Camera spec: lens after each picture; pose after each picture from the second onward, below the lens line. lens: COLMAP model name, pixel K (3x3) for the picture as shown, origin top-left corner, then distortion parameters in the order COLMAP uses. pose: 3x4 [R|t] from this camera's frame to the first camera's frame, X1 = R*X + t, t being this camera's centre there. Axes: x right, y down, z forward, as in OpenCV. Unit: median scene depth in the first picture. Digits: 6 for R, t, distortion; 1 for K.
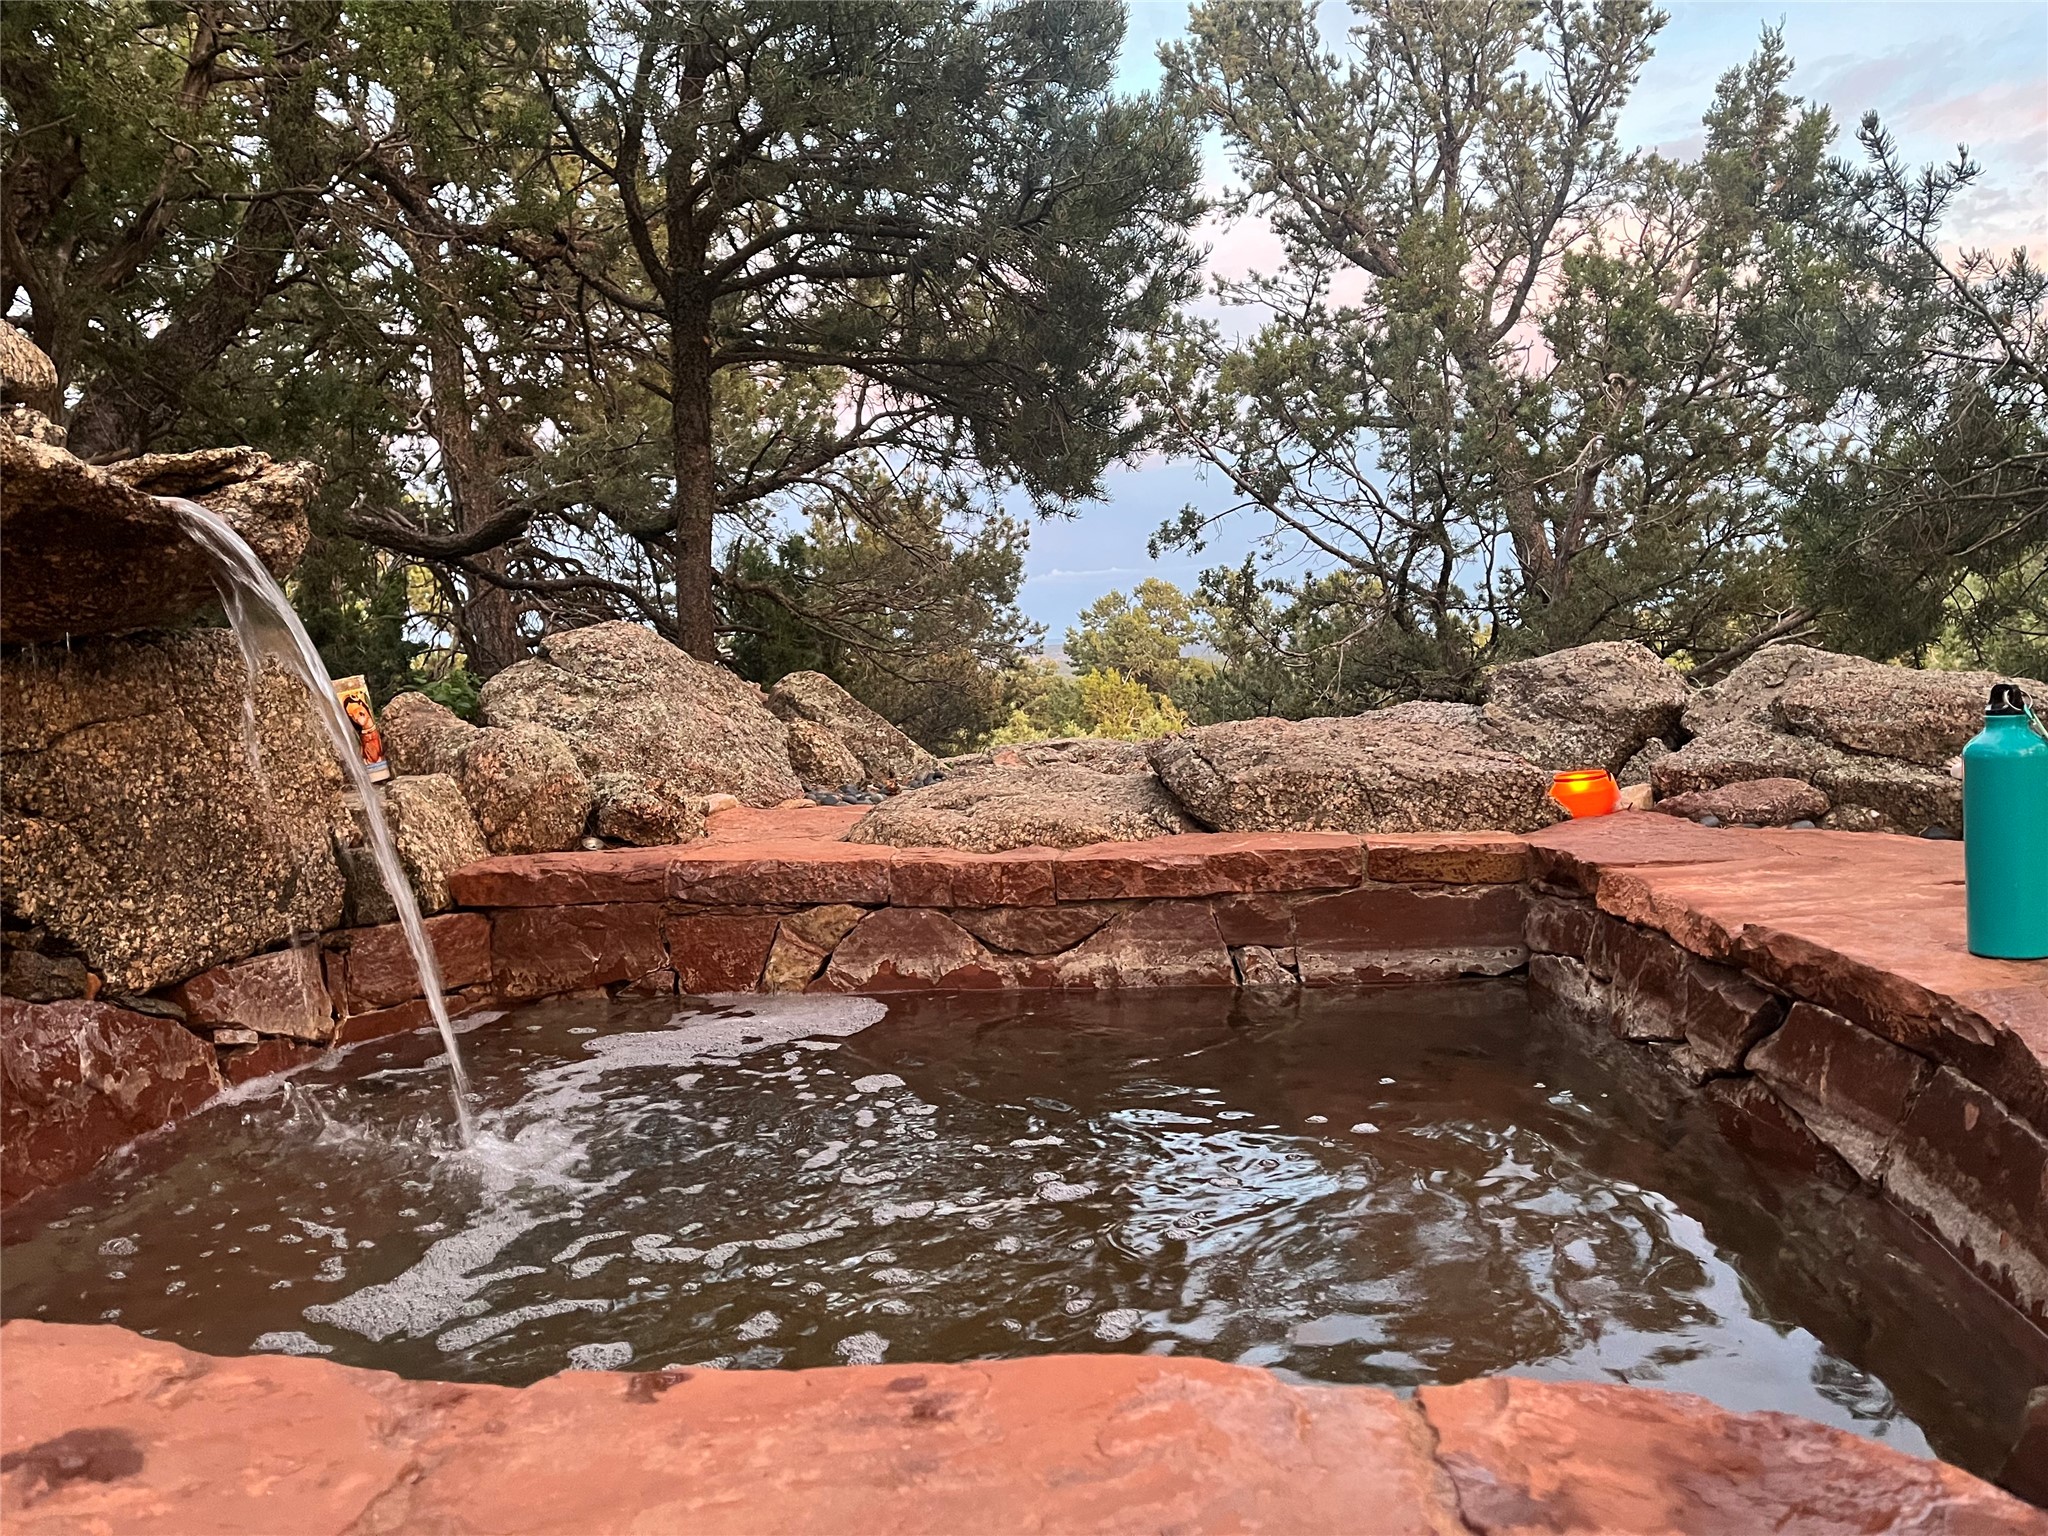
lens RADIAL K [[1628.0, 0, 1067.4], [0, 1628.0, 781.1], [0, 0, 1]] dist [0.197342, -0.216999]
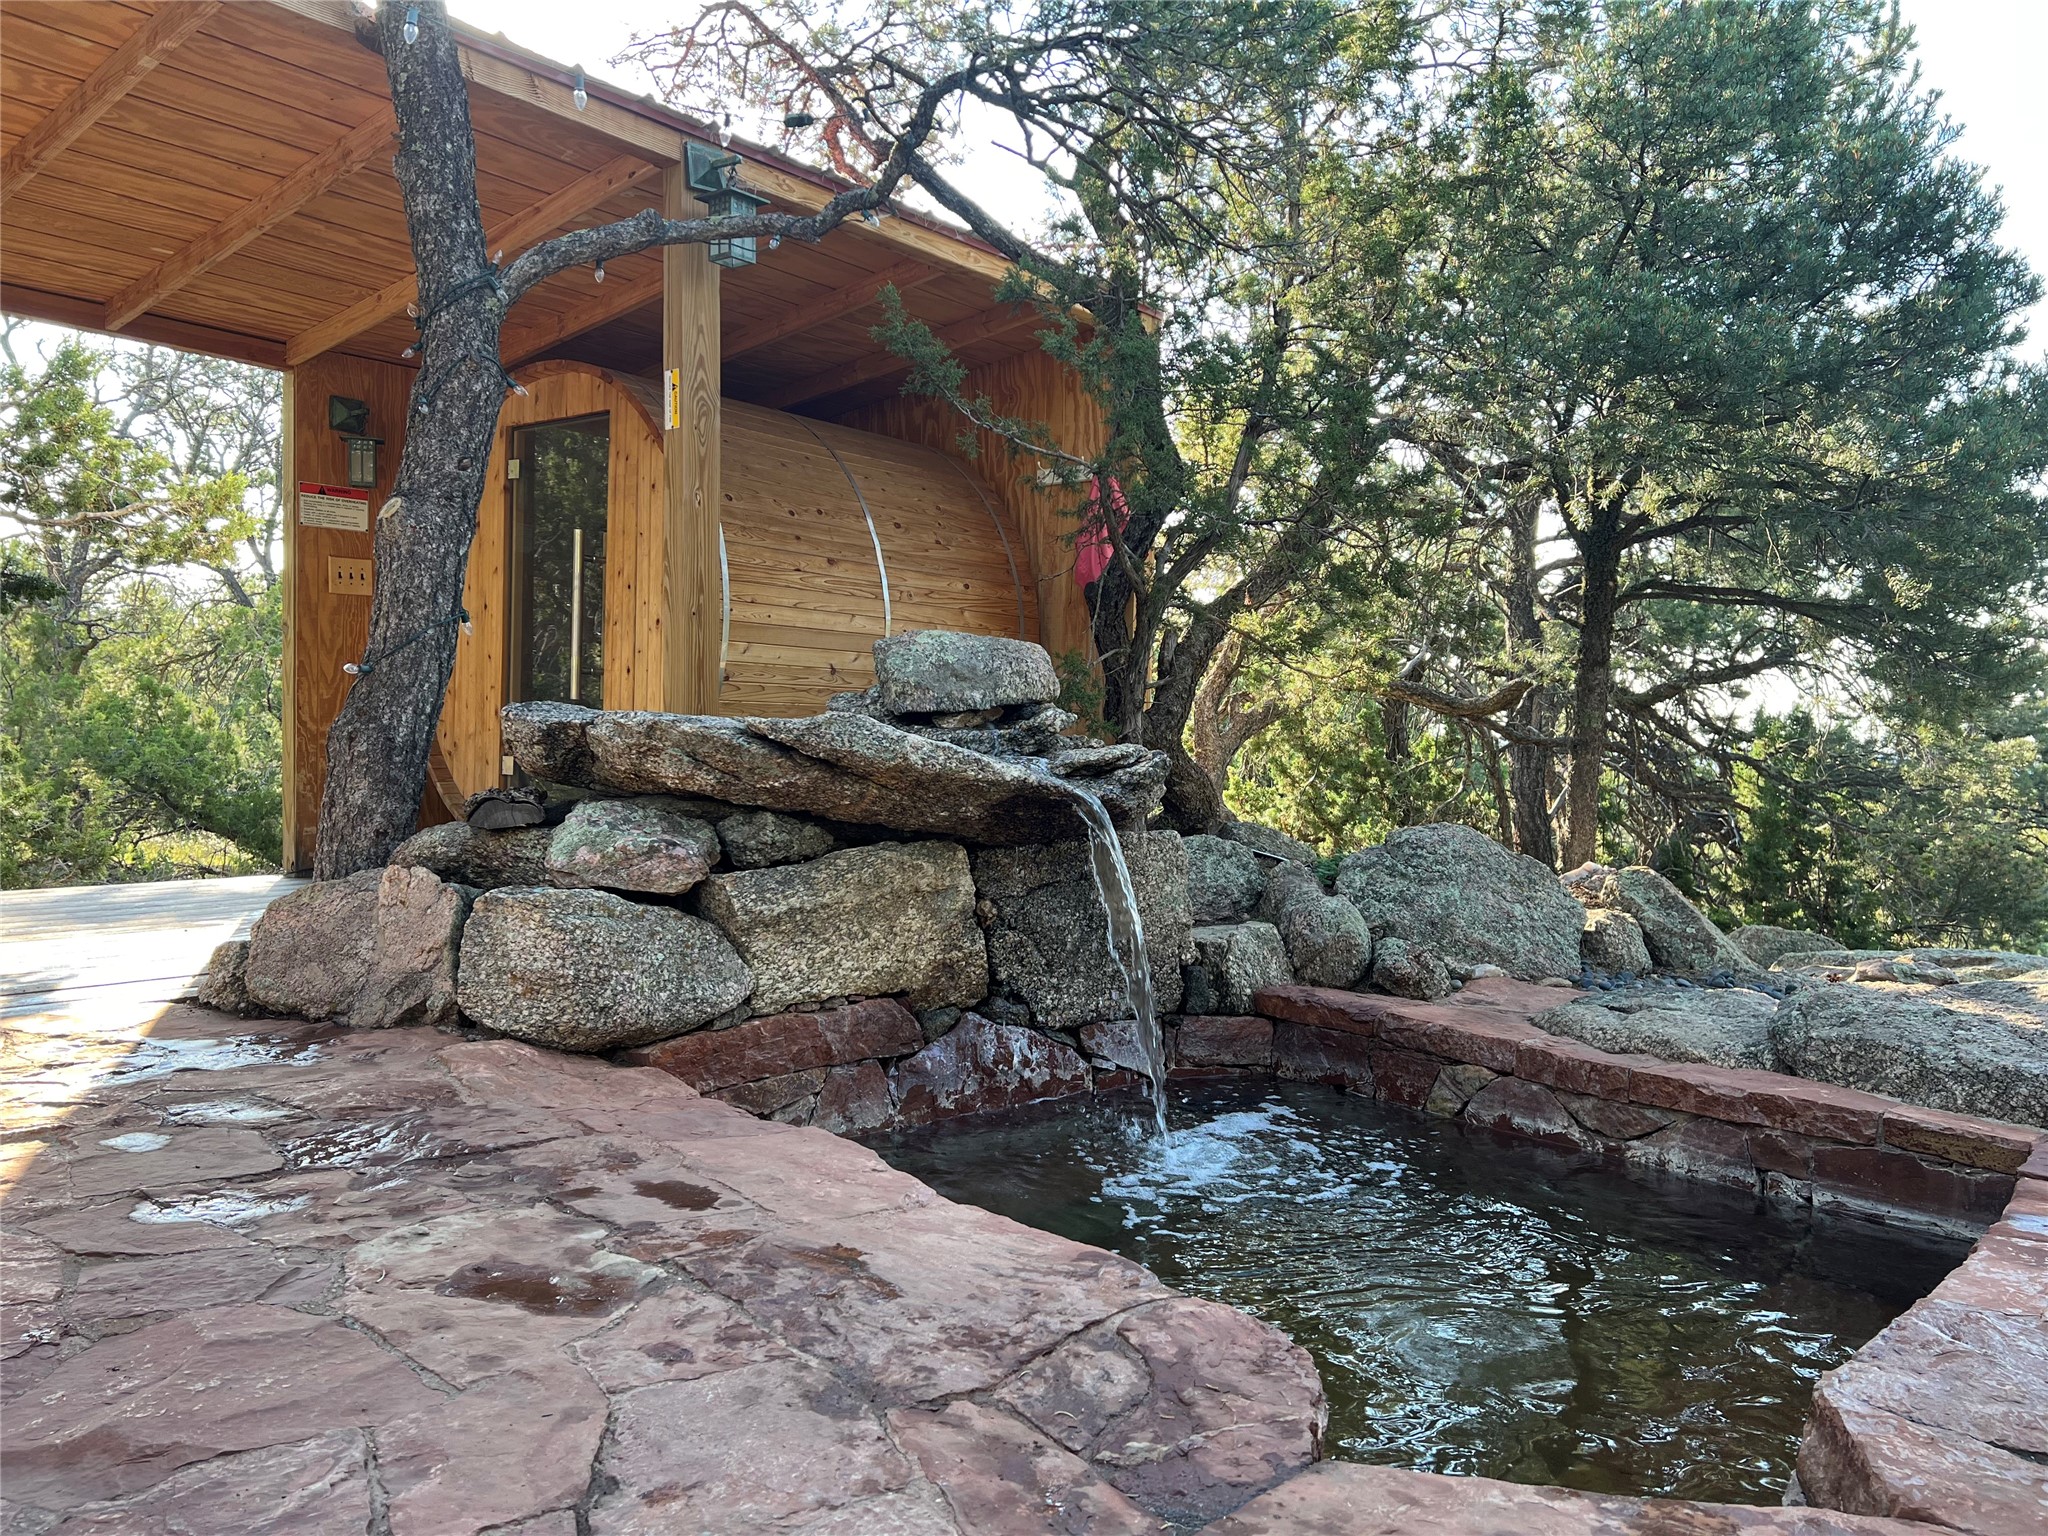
lens RADIAL K [[1726.2, 0, 1024.0], [0, 1726.2, 768.0], [0, 0, 1]] dist [0.043155, -0.013807]
pose [[0.755211, 0.102107, -0.647481, 0.498469], [-0.138239, 0.990386, -0.005056, -0.114927], [0.640739, 0.093325, 0.762065, -0.394194]]
